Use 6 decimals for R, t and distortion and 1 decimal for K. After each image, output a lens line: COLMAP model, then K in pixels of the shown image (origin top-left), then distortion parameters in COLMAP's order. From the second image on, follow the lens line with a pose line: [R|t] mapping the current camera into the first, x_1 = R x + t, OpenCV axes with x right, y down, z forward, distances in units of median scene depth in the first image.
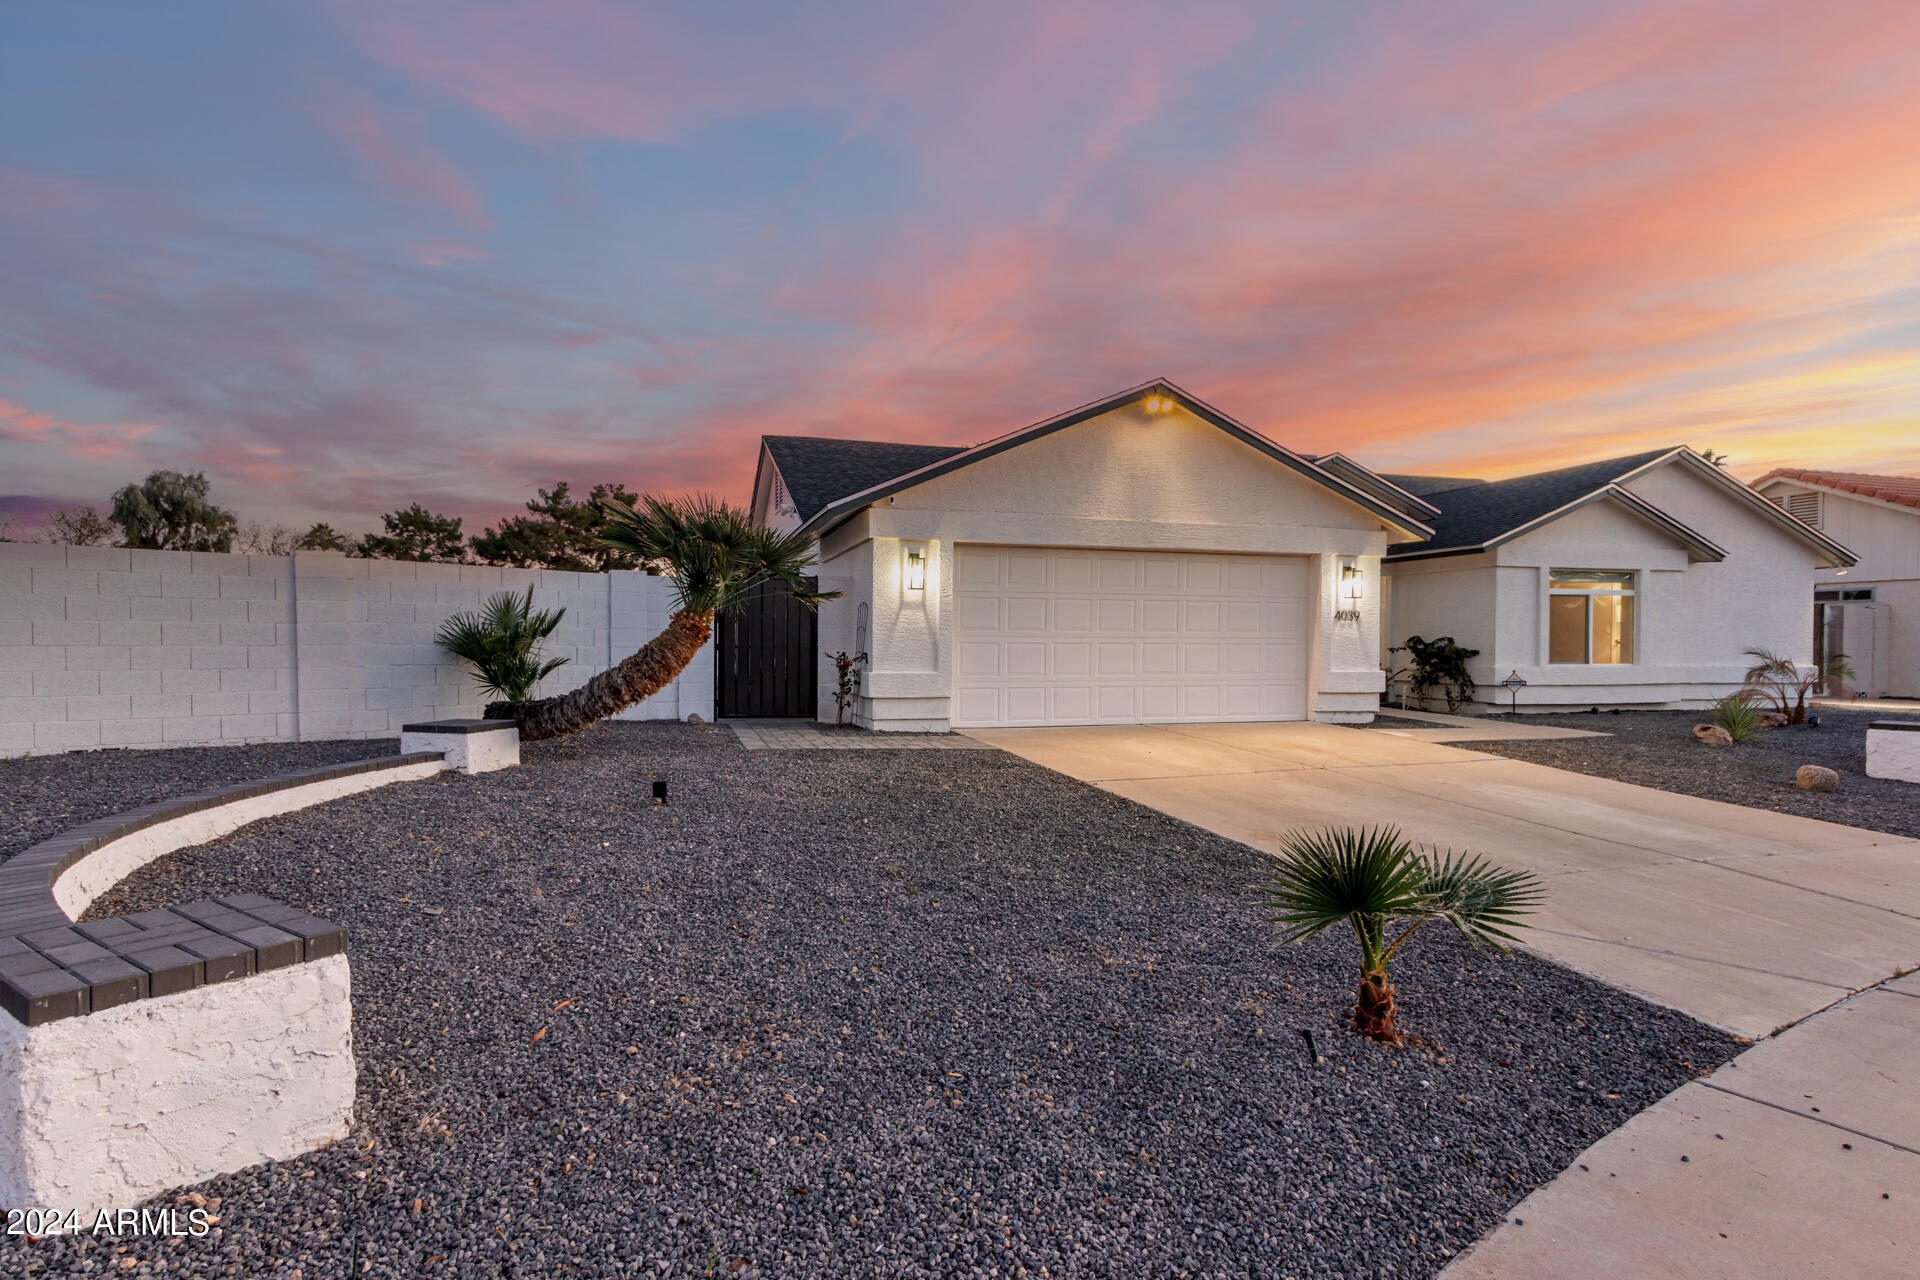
lens RADIAL K [[998.2, 0, 960.0], [0, 998.2, 640.0], [0, 0, 1]] dist [0.012277, -0.000441]
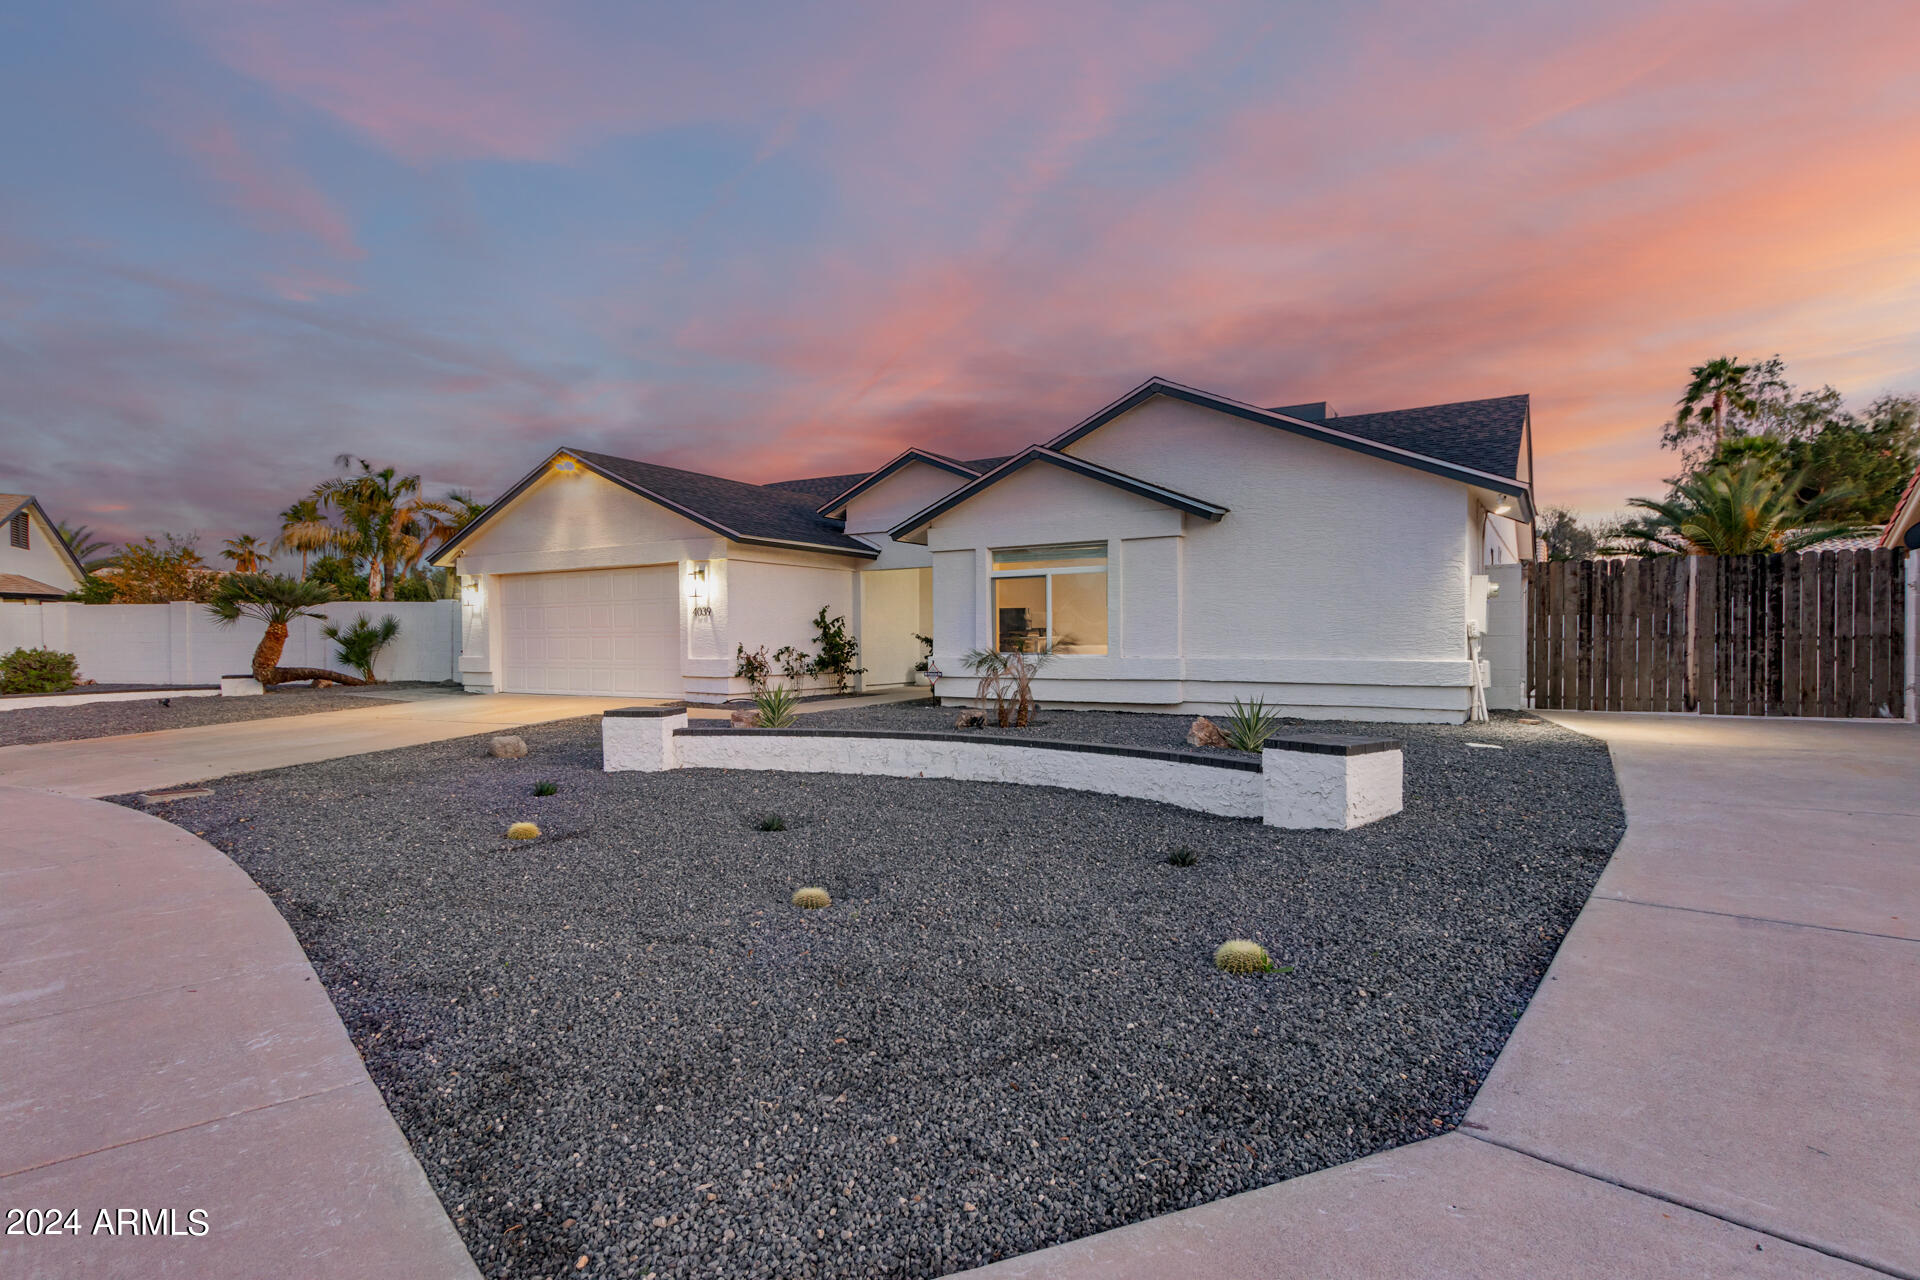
lens RADIAL K [[998.2, 0, 960.0], [0, 998.2, 640.0], [0, 0, 1]] dist [0.012277, -0.000441]
pose [[0.662972, -0.008379, -0.748598, 1.460744], [0.010519, 0.999943, -0.001876, 0.014756], [0.748571, -0.006630, 0.663022, 0.441277]]
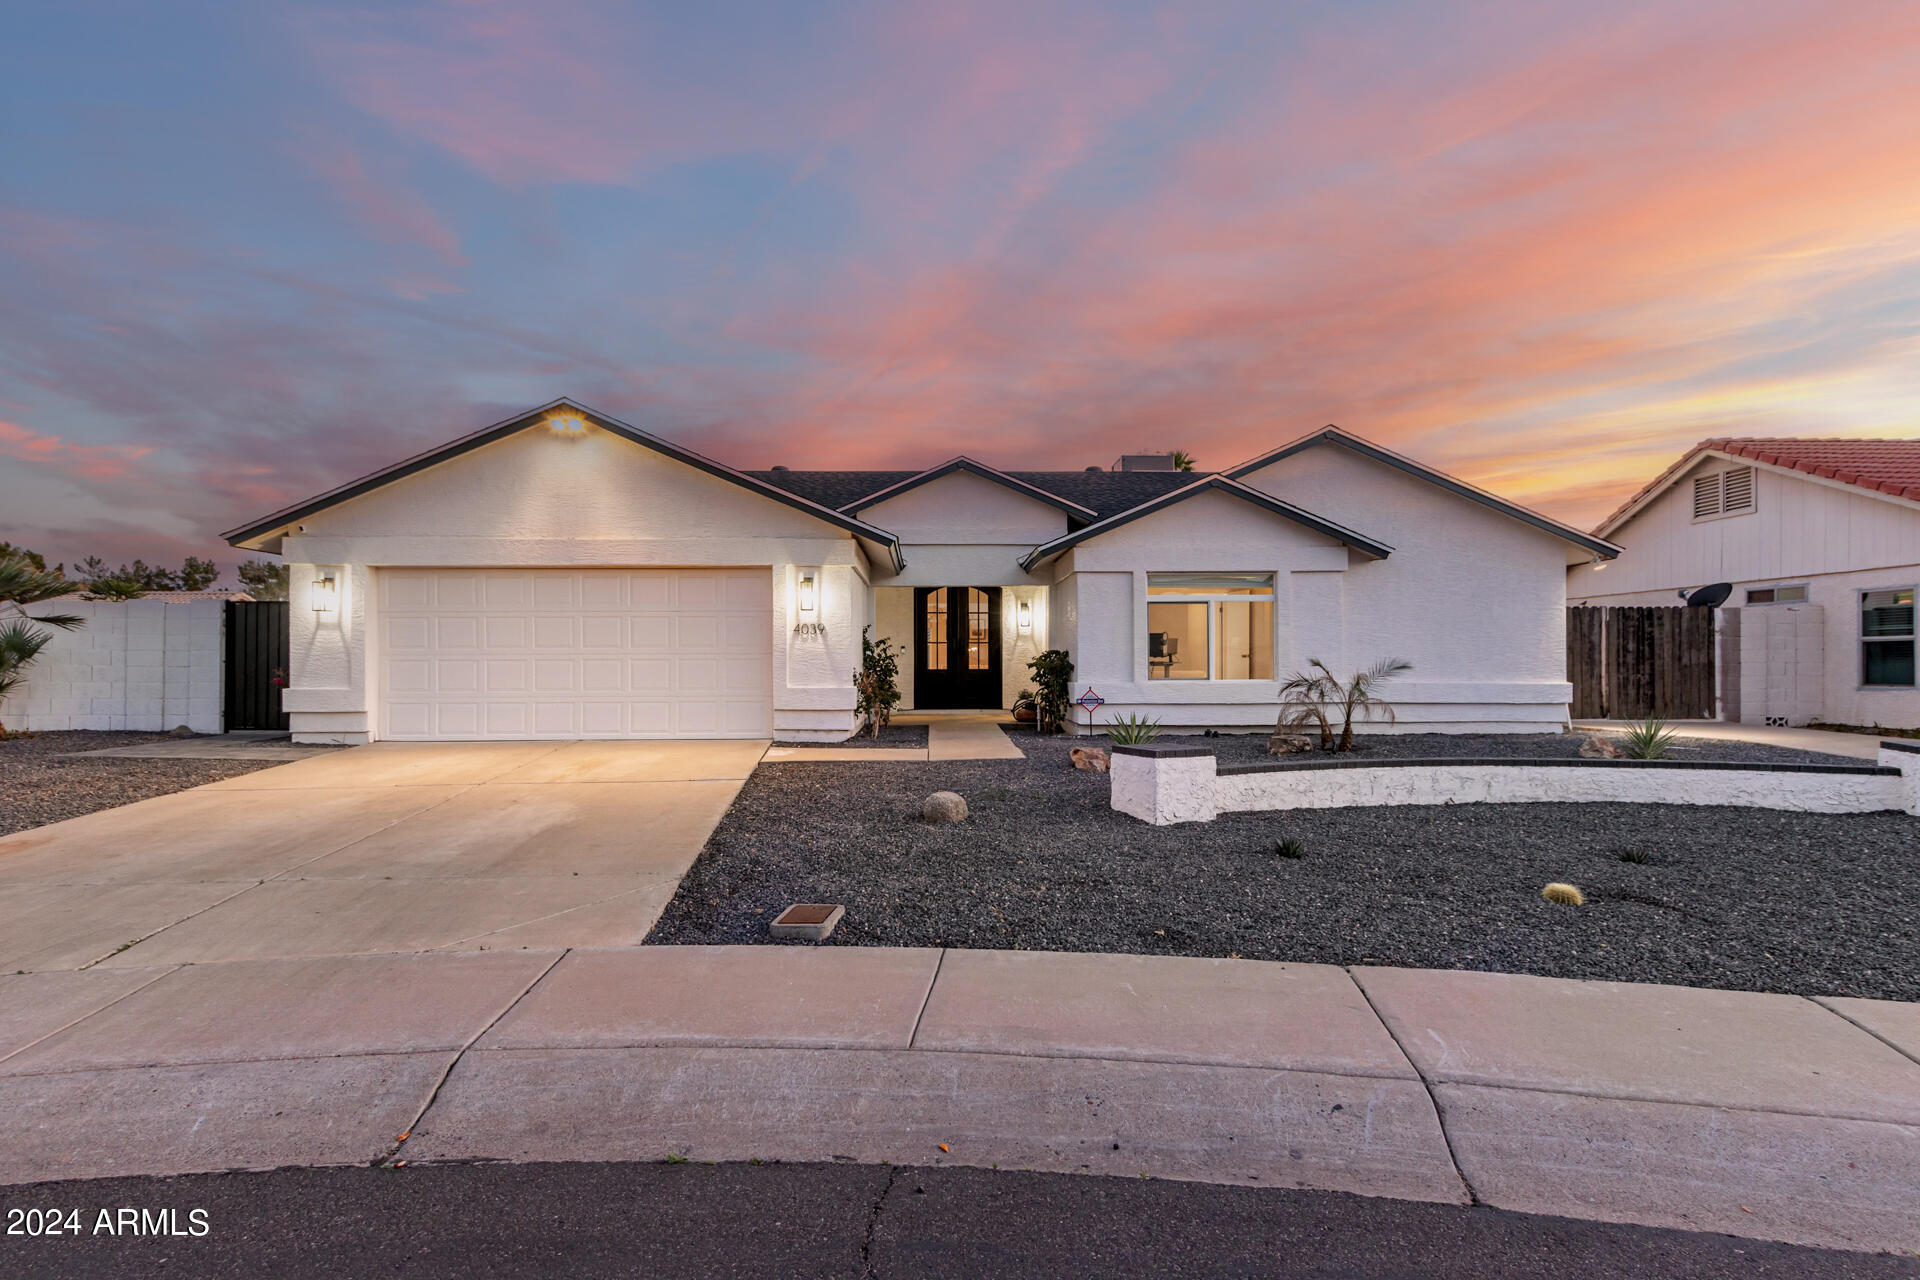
lens RADIAL K [[984.1, 0, 960.0], [0, 984.1, 640.0], [0, 0, 1]] dist [0.013474, 0.000623]
pose [[0.965674, -0.013418, -0.259412, 0.763760], [0.007653, 0.999701, -0.023218, 0.009032], [0.259646, 0.020436, 0.965488, 0.128203]]
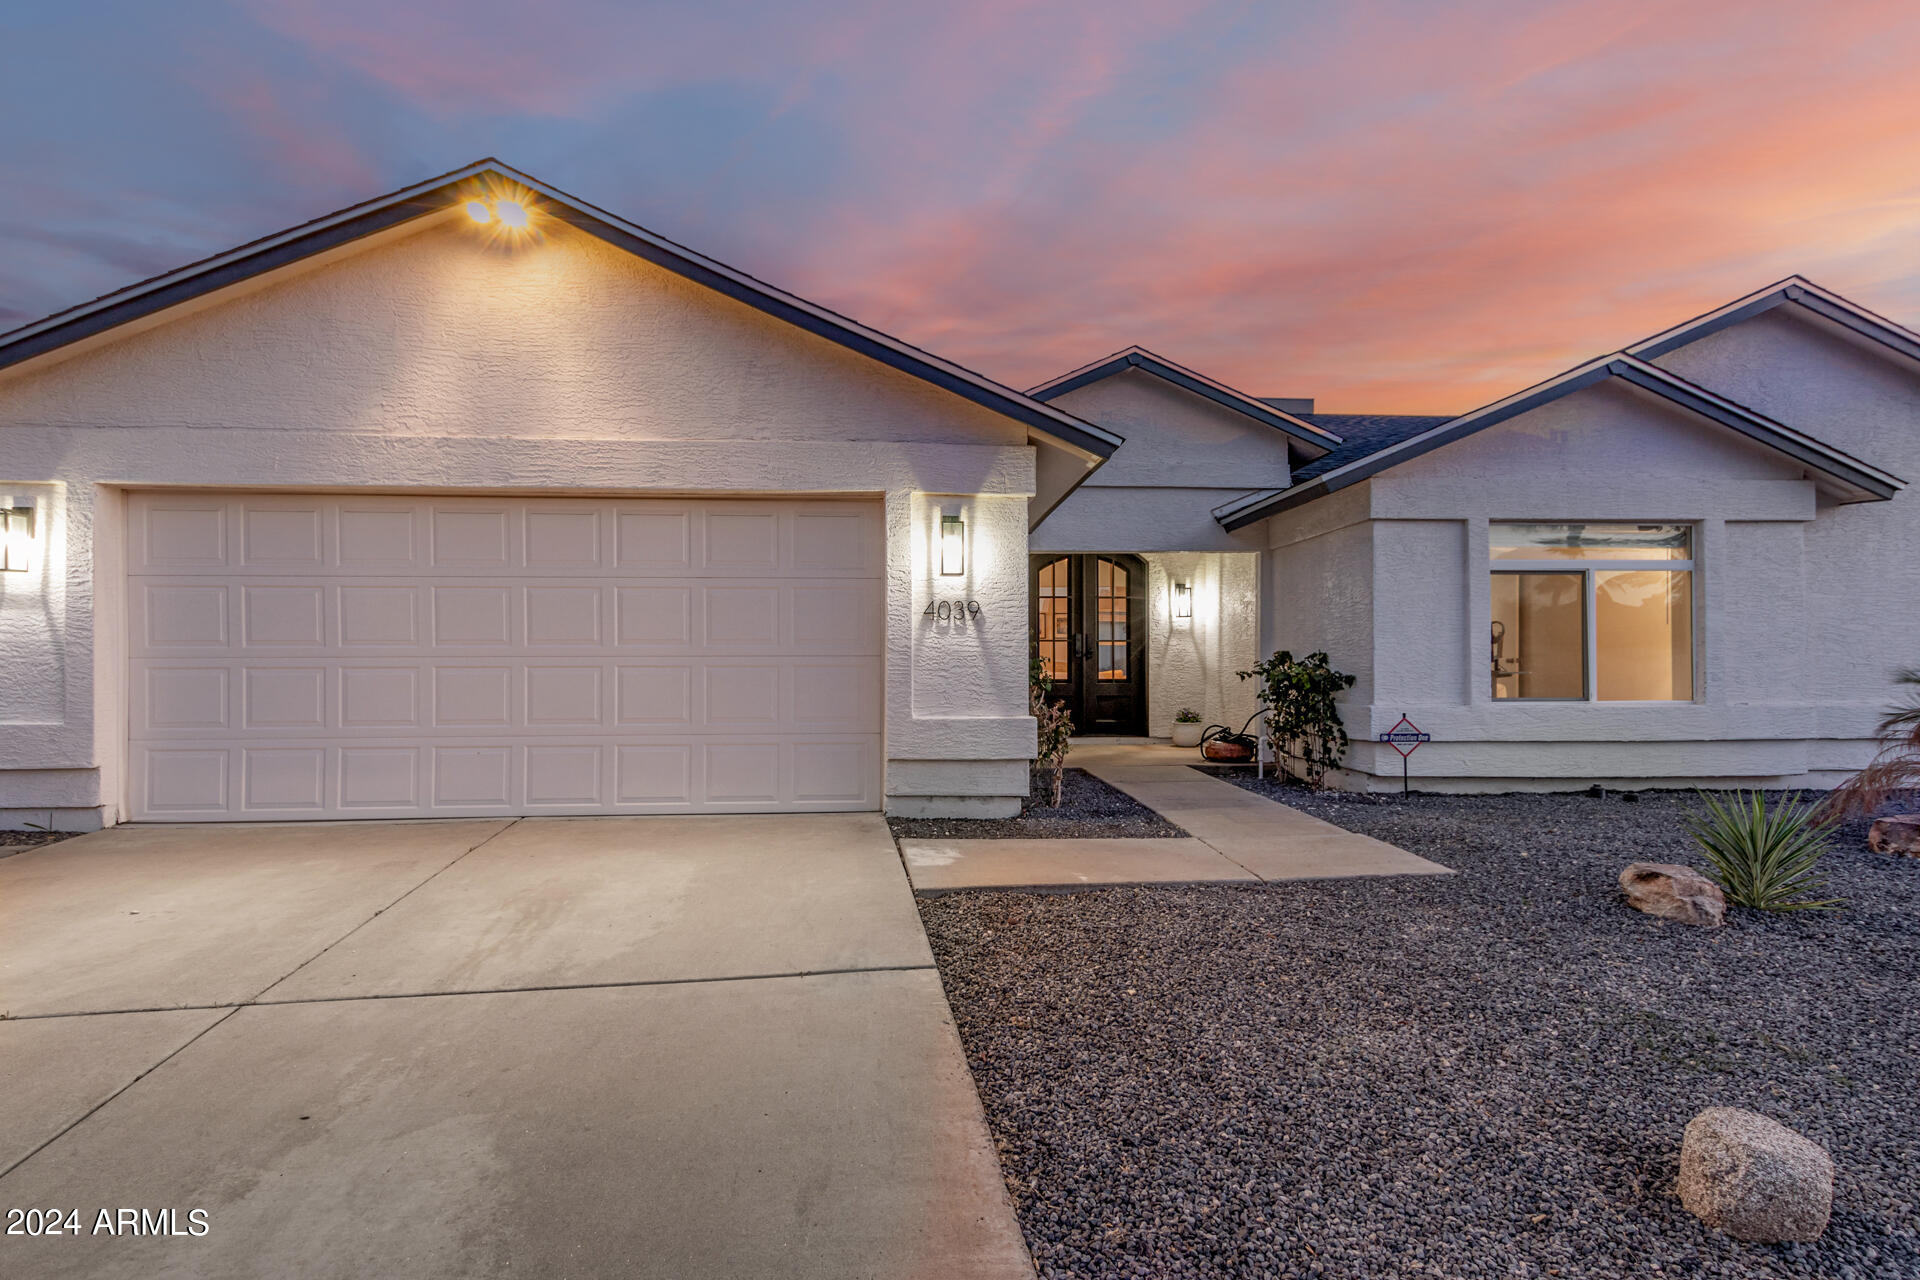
lens RADIAL K [[998.2, 0, 960.0], [0, 998.2, 640.0], [0, 0, 1]] dist [0.012277, -0.000441]
pose [[0.976447, -0.011819, -0.215433, 0.498528], [0.006552, 0.999662, -0.025148, 0.003843], [0.215658, 0.023144, 0.976195, 0.491538]]
